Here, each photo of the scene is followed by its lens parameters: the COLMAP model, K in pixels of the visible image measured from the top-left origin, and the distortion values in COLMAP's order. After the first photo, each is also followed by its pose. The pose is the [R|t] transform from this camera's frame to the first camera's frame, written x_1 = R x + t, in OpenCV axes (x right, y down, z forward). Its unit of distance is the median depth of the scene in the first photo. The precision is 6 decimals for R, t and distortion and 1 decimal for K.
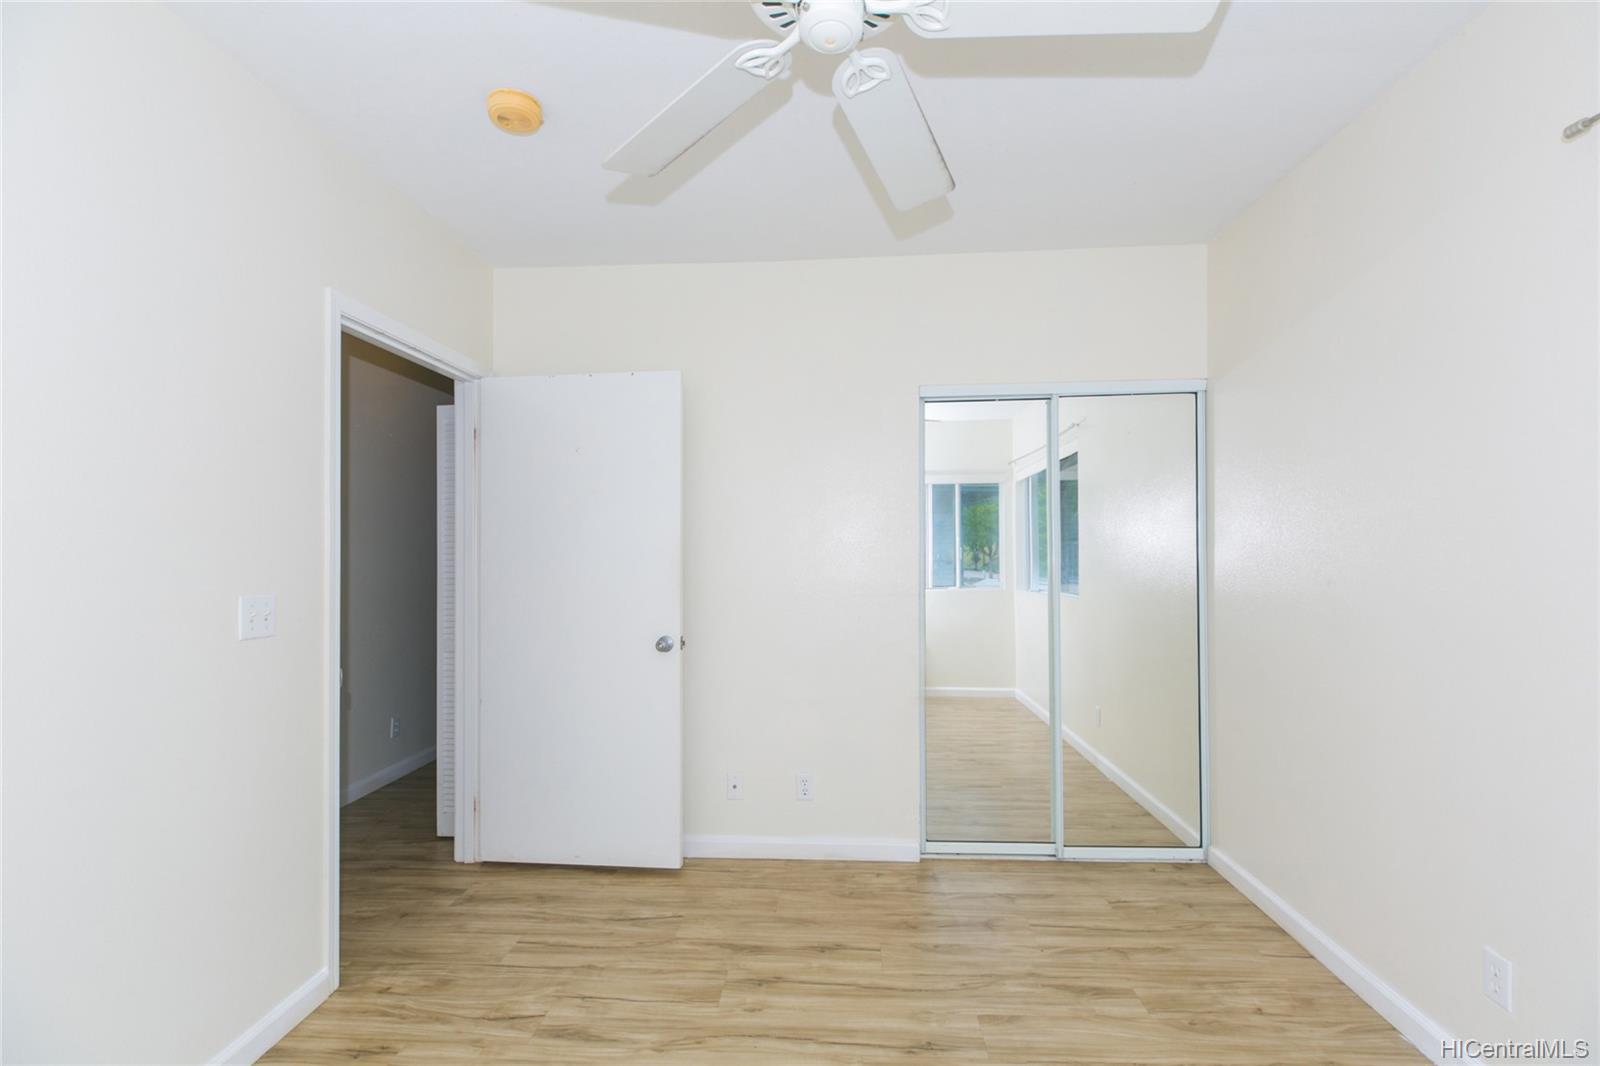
lens RADIAL K [[721.8, 0, 799.2], [0, 721.8, 546.6], [0, 0, 1]] dist [0.012964, -0.005881]
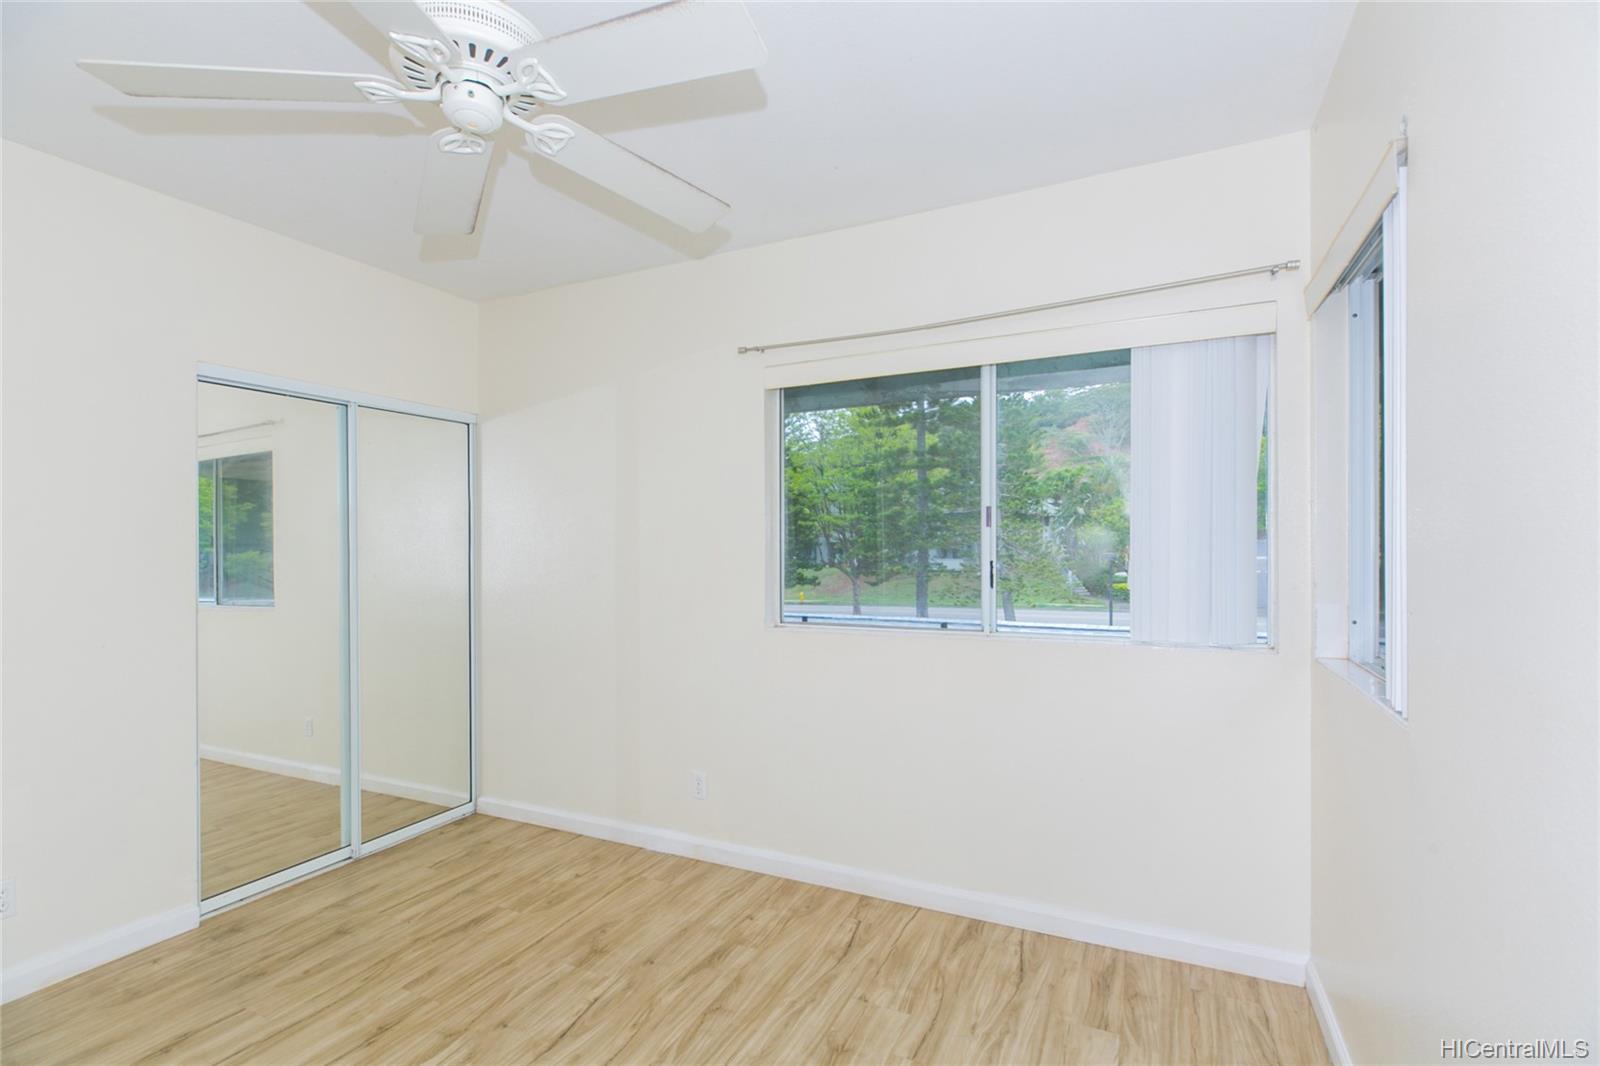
lens RADIAL K [[721.8, 0, 808.7], [0, 721.8, 540.1], [0, 0, 1]] dist [0.012964, -0.005881]
pose [[0.395391, 0.008486, 0.918474, -0.417670], [0.002938, 0.999941, -0.010504, -0.005929], [-0.918508, 0.006852, 0.395343, 0.008220]]
